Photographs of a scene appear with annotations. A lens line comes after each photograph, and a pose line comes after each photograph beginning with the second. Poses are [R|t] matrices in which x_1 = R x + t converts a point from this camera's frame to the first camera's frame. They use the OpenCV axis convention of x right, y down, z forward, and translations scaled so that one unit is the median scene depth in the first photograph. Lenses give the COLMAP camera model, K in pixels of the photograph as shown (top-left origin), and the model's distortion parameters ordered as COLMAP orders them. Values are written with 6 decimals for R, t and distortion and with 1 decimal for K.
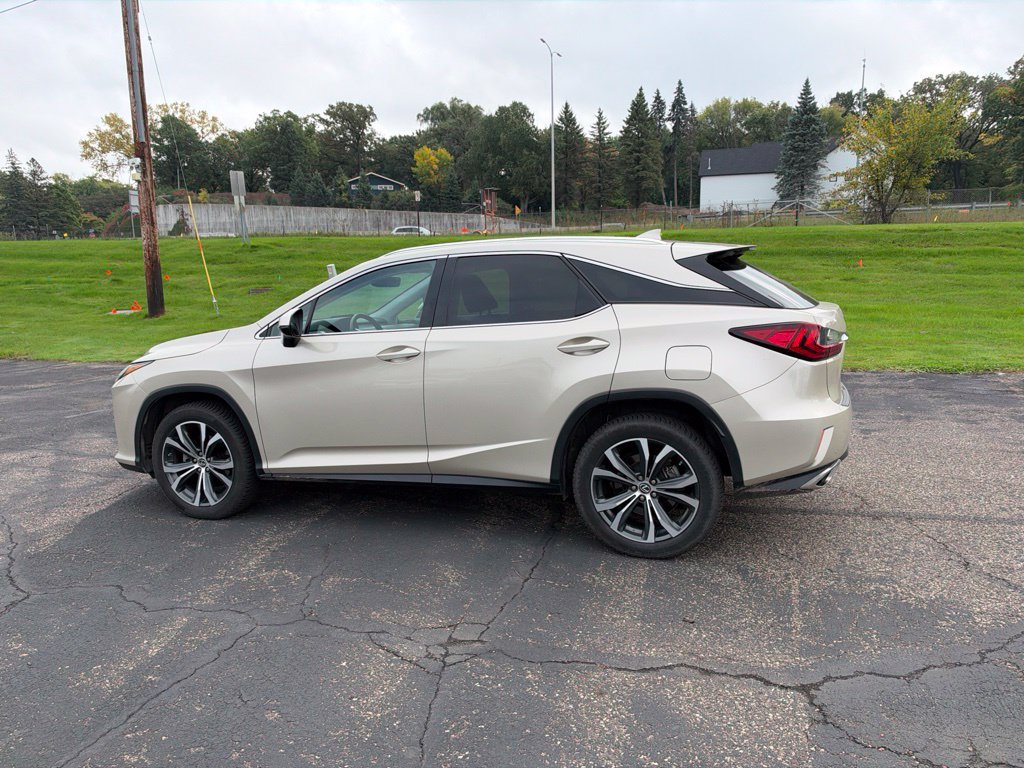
lens RADIAL K [[735.3, 0, 514.9], [0, 735.3, 387.7], [0, 0, 1]] dist [0.031869, -0.063539]
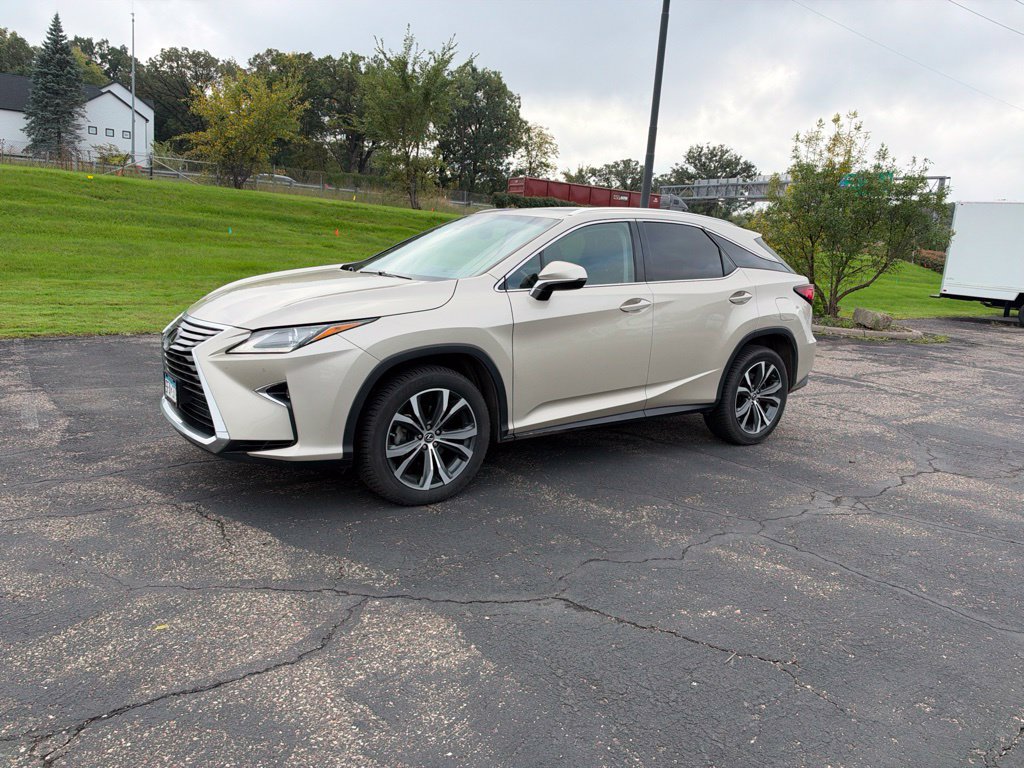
lens RADIAL K [[730.1, 0, 513.8], [0, 730.1, 381.2], [0, 0, 1]] dist [0.101502, -0.220807]
pose [[0.581056, -0.084708, 0.809443, -0.059284], [0.052130, 0.996400, 0.066852, -0.000749], [-0.812192, 0.003352, 0.583380, 0.024718]]
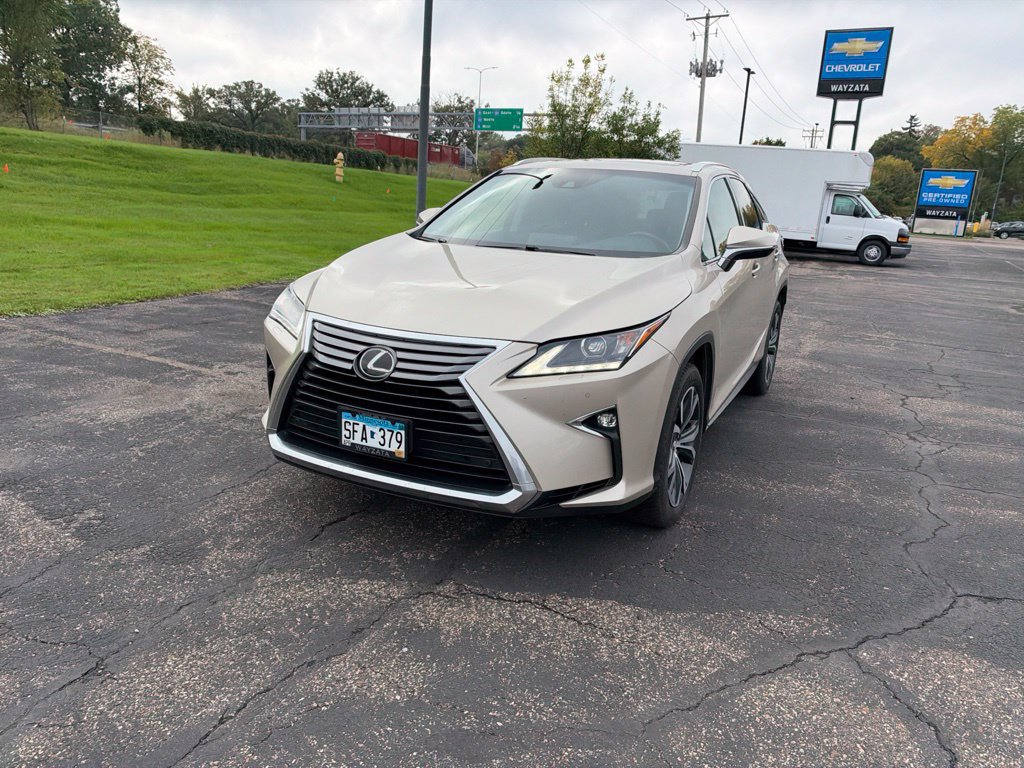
lens RADIAL K [[737.4, 0, 516.6], [0, 737.4, 390.0], [0, 0, 1]] dist [0.006494, -0.023359]
pose [[0.138615, -0.214136, 0.966919, -0.064387], [0.098322, 0.974496, 0.201719, -0.006250], [-0.985454, 0.067109, 0.156134, 0.059058]]
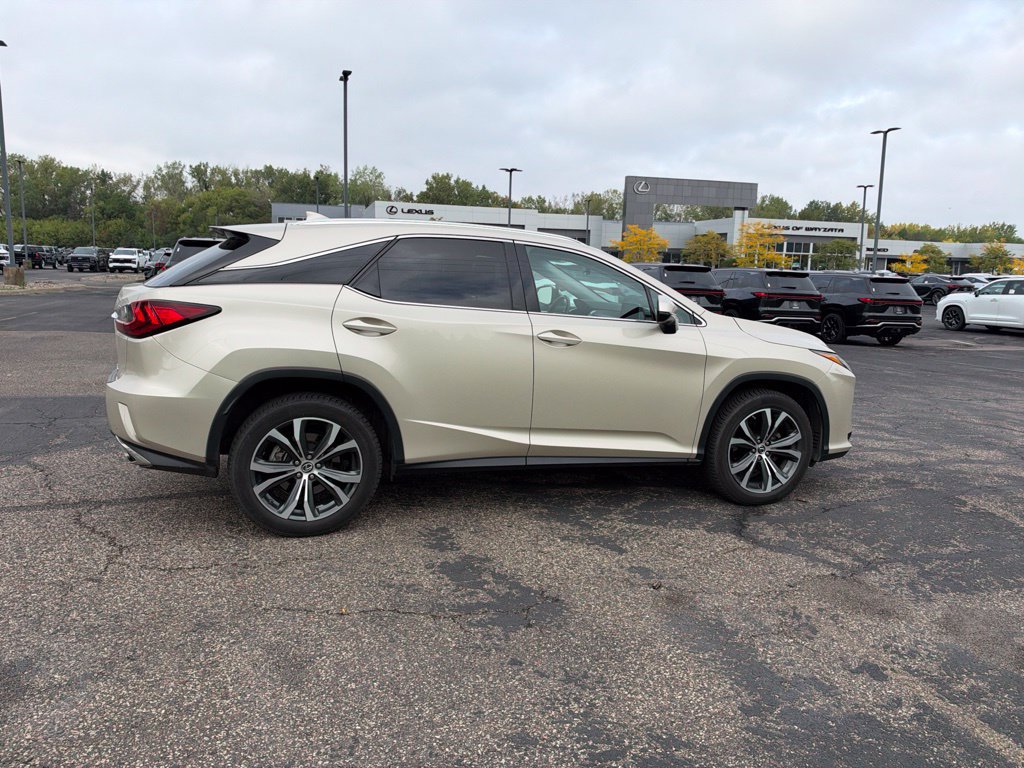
lens RADIAL K [[737.4, 0, 516.6], [0, 737.4, 390.0], [0, 0, 1]] dist [0.006494, -0.023359]
pose [[-0.805406, 0.092892, -0.585399, 0.031290], [-0.110587, 0.946751, 0.302379, -0.017352], [0.582316, 0.308275, -0.752247, 0.108229]]
